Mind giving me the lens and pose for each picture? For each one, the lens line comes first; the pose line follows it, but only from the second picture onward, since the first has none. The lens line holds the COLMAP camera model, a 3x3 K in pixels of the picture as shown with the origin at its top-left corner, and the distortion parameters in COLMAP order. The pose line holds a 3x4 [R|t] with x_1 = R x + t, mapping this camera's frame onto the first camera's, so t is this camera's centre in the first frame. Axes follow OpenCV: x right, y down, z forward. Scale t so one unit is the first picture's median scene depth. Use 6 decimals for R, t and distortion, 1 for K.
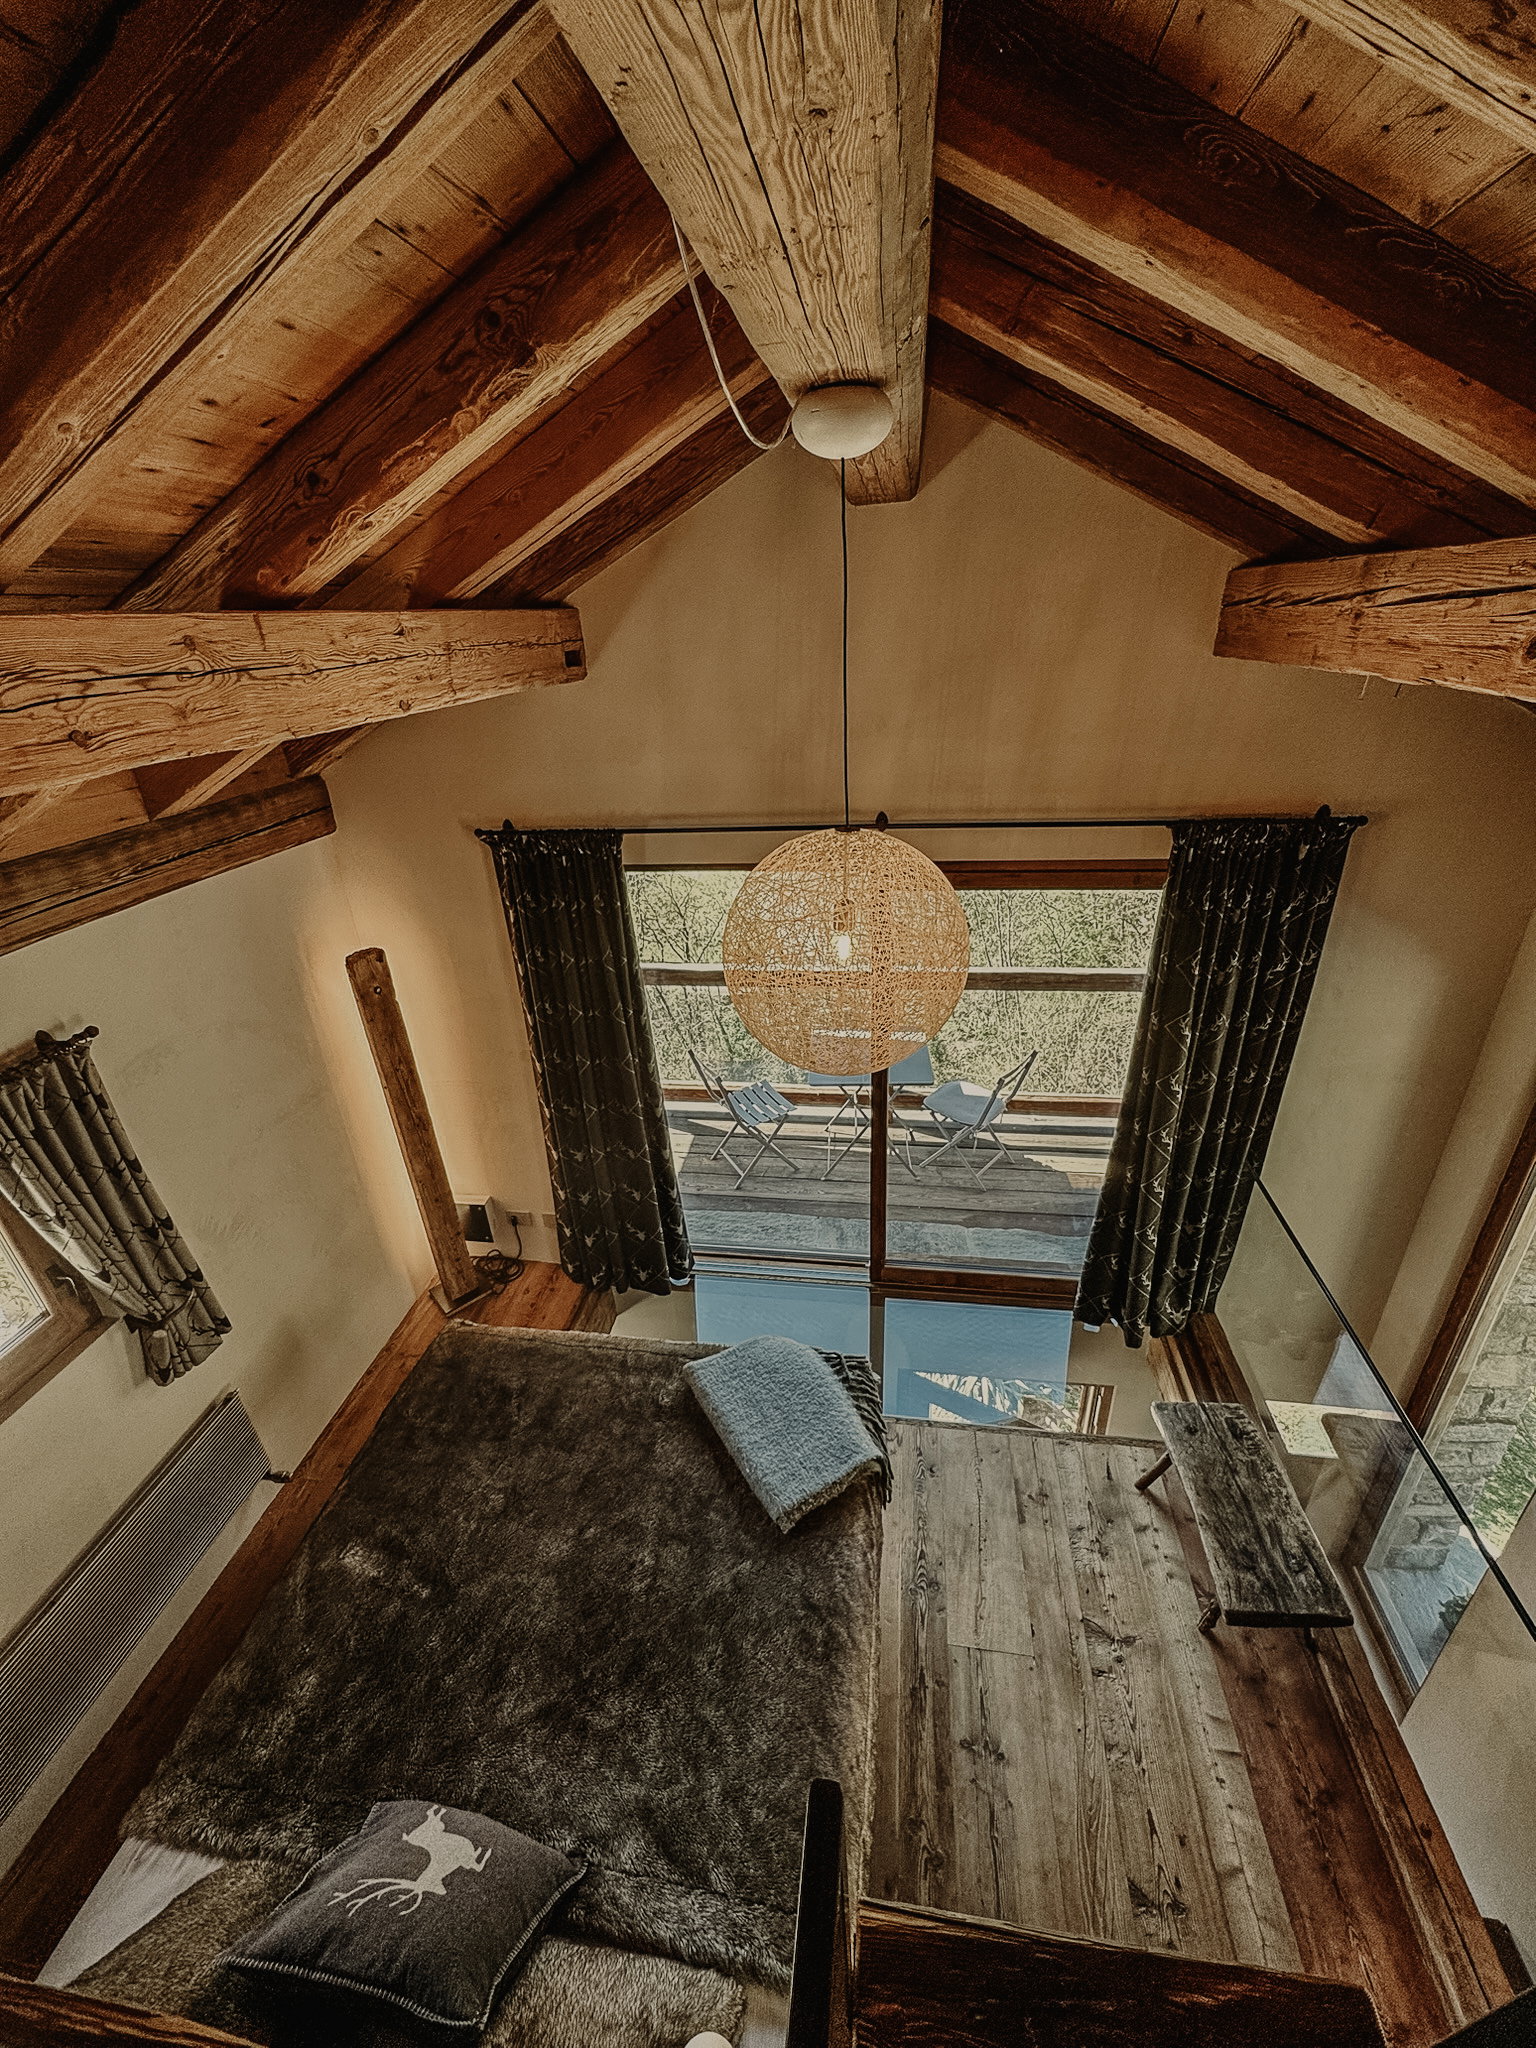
lens RADIAL K [[824.9, 0, 764.5], [0, 824.9, 1021.5], [0, 0, 1]] dist [-0.002096, 0.000719]
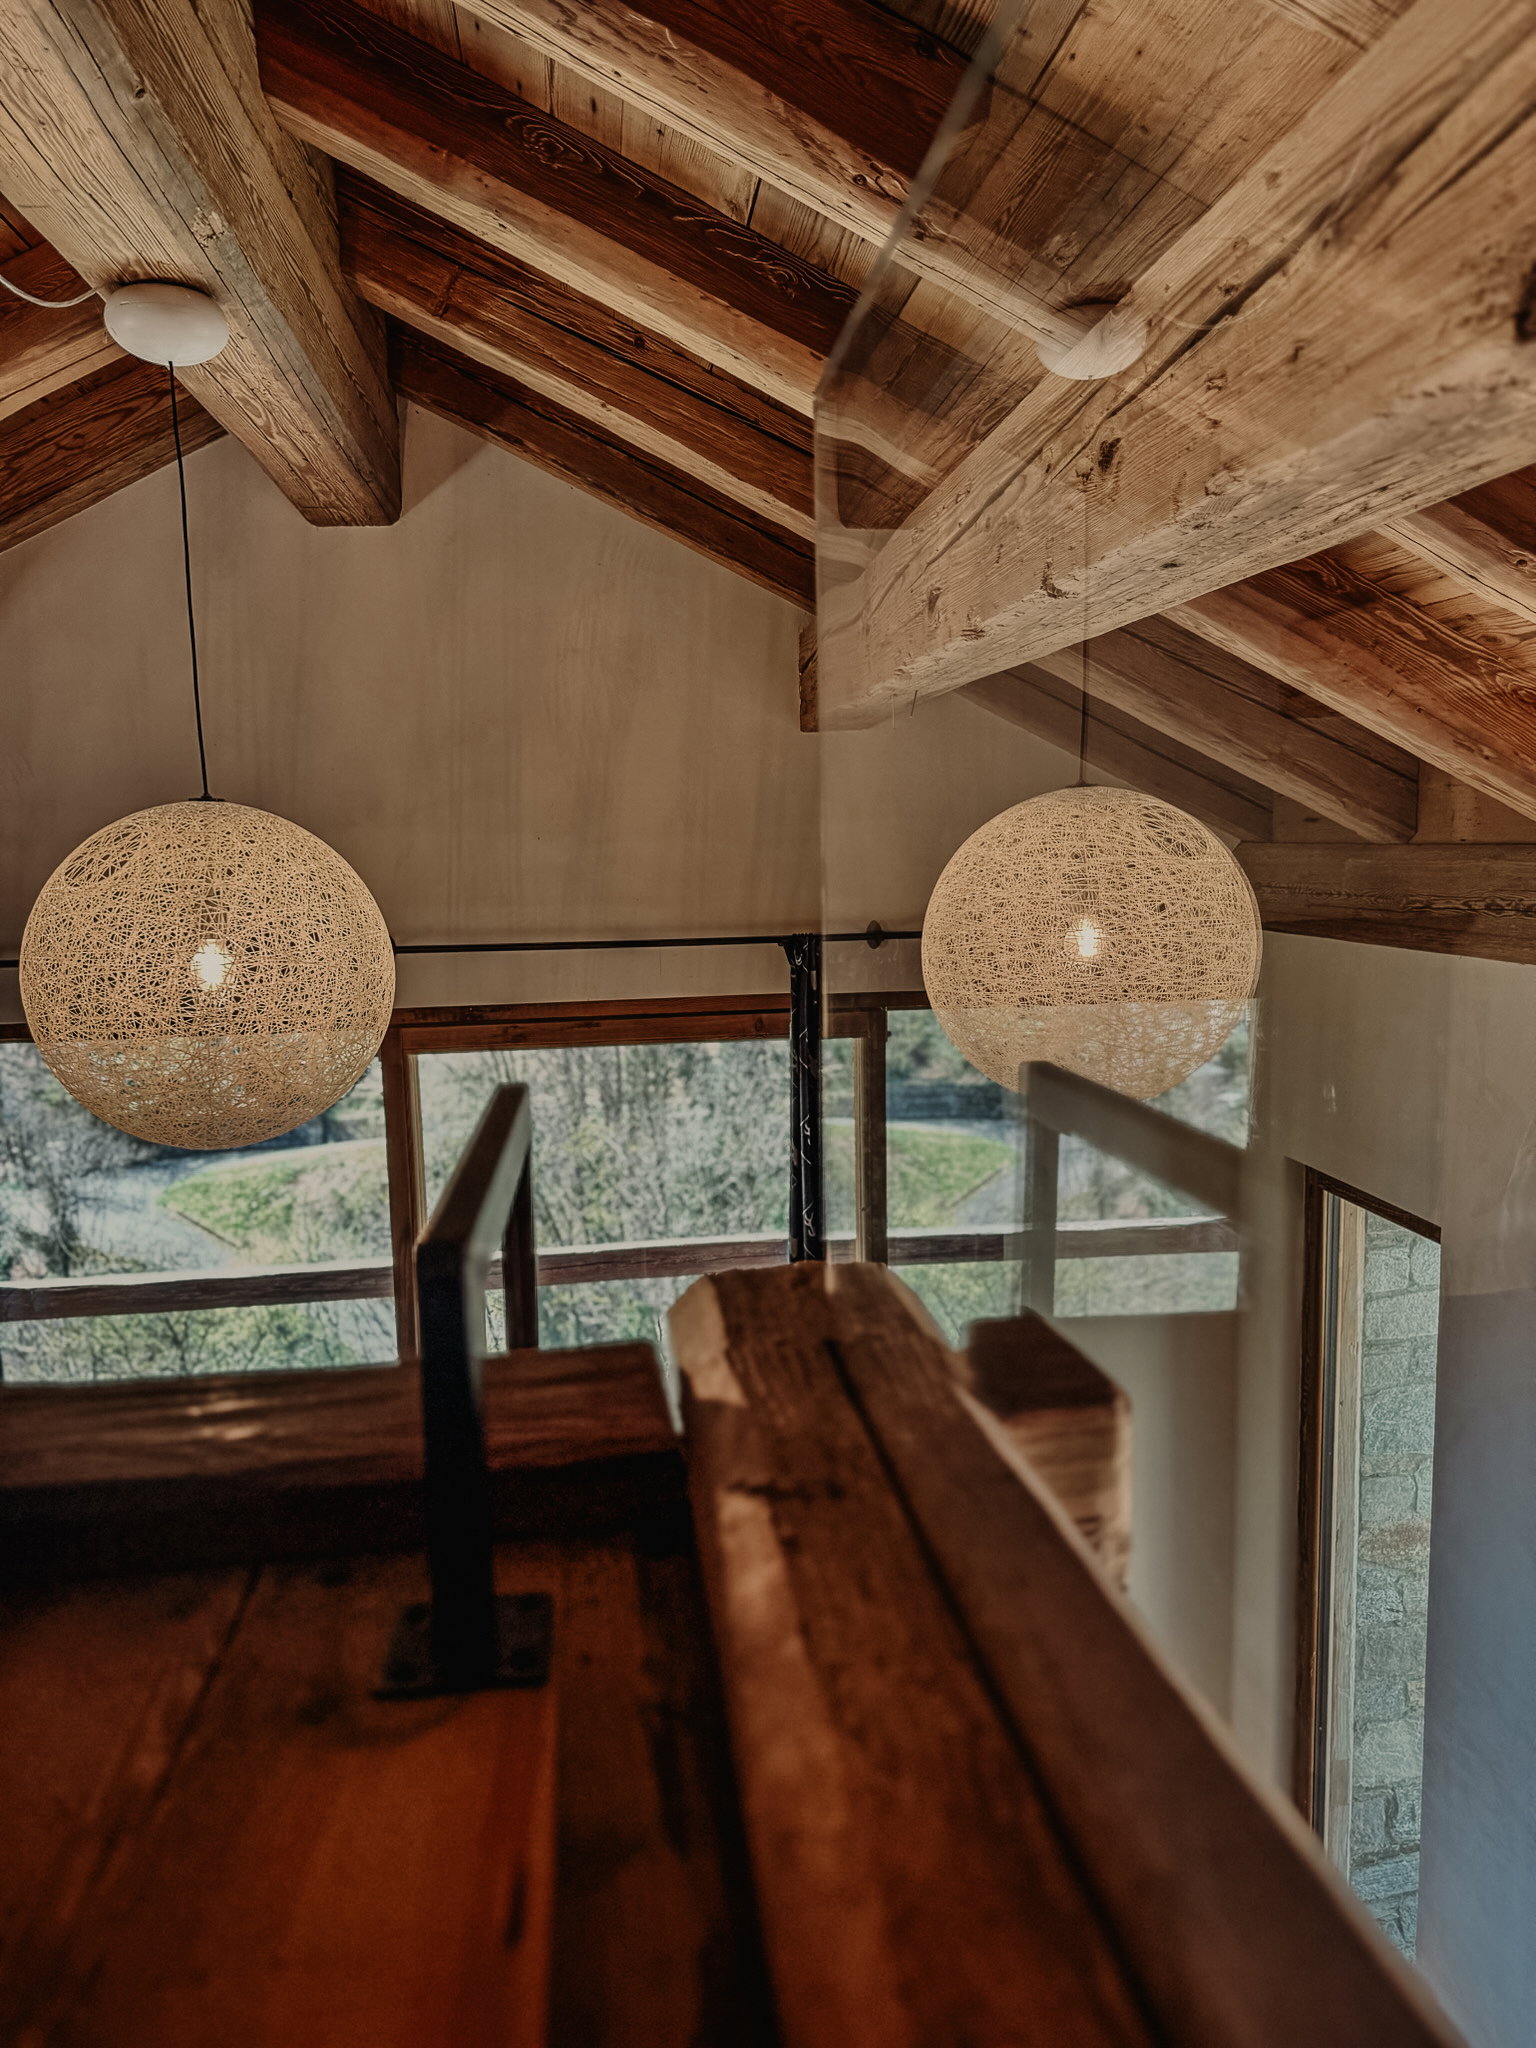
lens RADIAL K [[1462.3, 0, 766.4], [0, 1462.3, 1030.5], [0, 0, 1]] dist [-0.012867, -0.007061]
pose [[0.960359, -0.011524, 0.278529, 0.198905], [0.100050, 0.946825, -0.305797, 0.381534], [-0.260194, 0.321541, 0.910445, -0.241342]]
